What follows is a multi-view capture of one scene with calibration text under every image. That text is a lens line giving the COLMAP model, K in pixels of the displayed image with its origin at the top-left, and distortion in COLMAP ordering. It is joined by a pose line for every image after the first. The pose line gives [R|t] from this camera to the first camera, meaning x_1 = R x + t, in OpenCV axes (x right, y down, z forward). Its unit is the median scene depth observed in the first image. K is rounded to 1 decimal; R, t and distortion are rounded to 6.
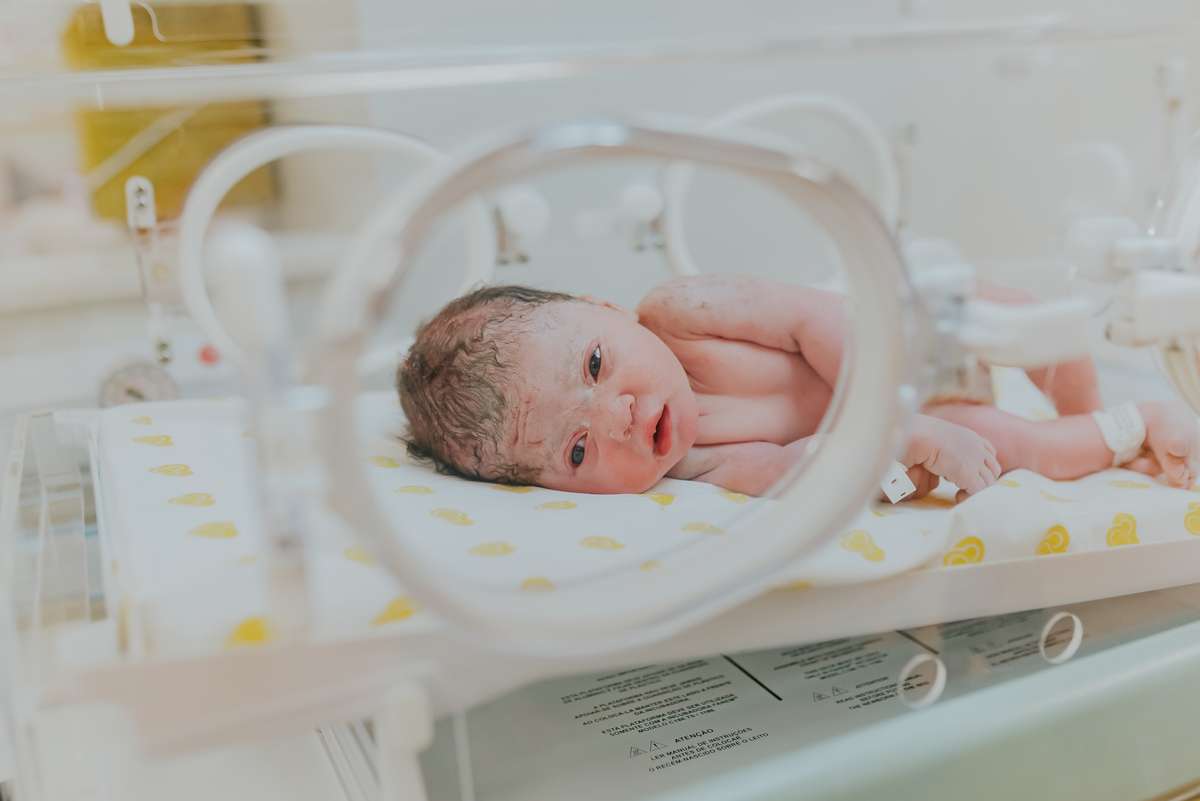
lens RADIAL K [[1158.2, 0, 600.0], [0, 1158.2, 400.5], [0, 0, 1]] dist [0.164589, -0.000802]
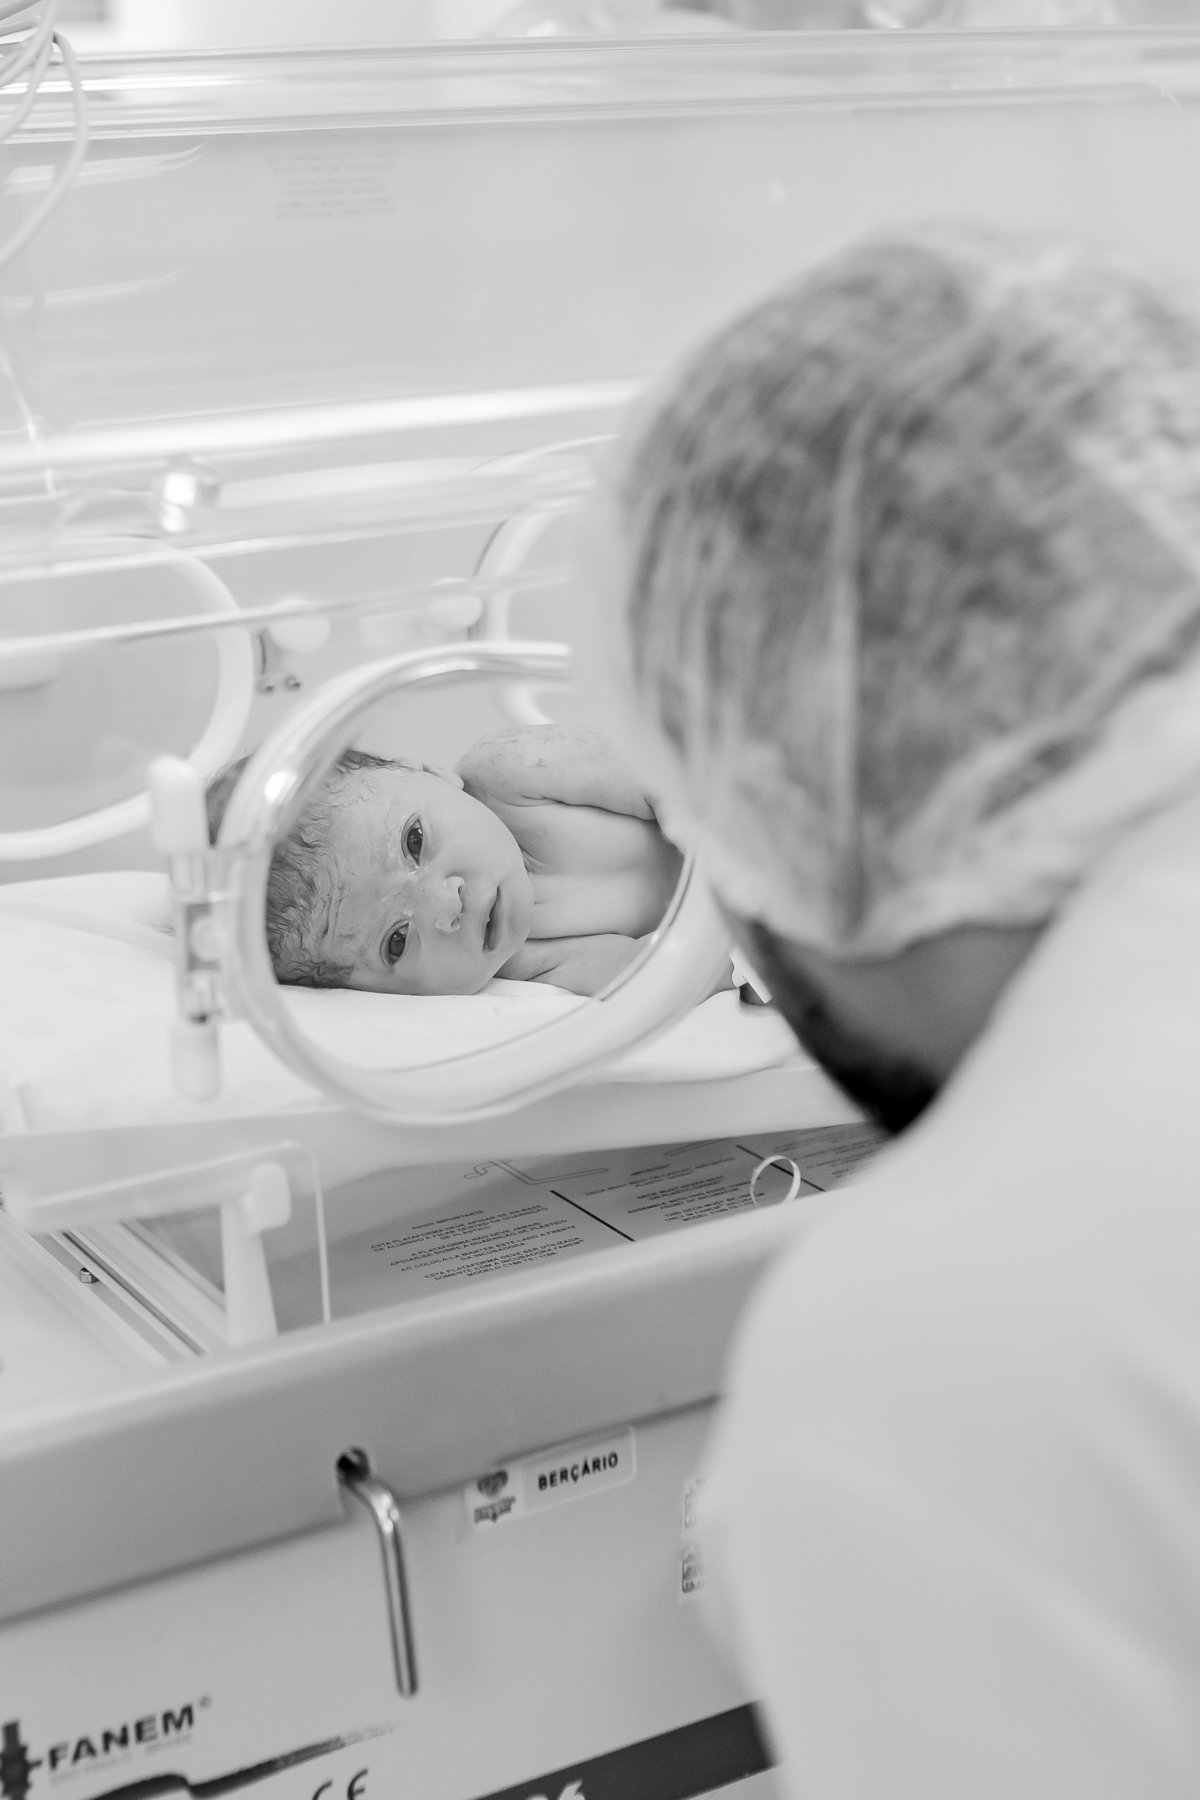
lens RADIAL K [[1737.2, 0, 600.0], [0, 1737.2, 900.0], [0, 0, 1]] dist [0.164589, -0.000802]
pose [[0.991825, -0.007750, 0.127368, -0.031877], [0.006130, 0.999895, 0.013107, -0.004678], [-0.127456, -0.012219, 0.991769, -0.267024]]
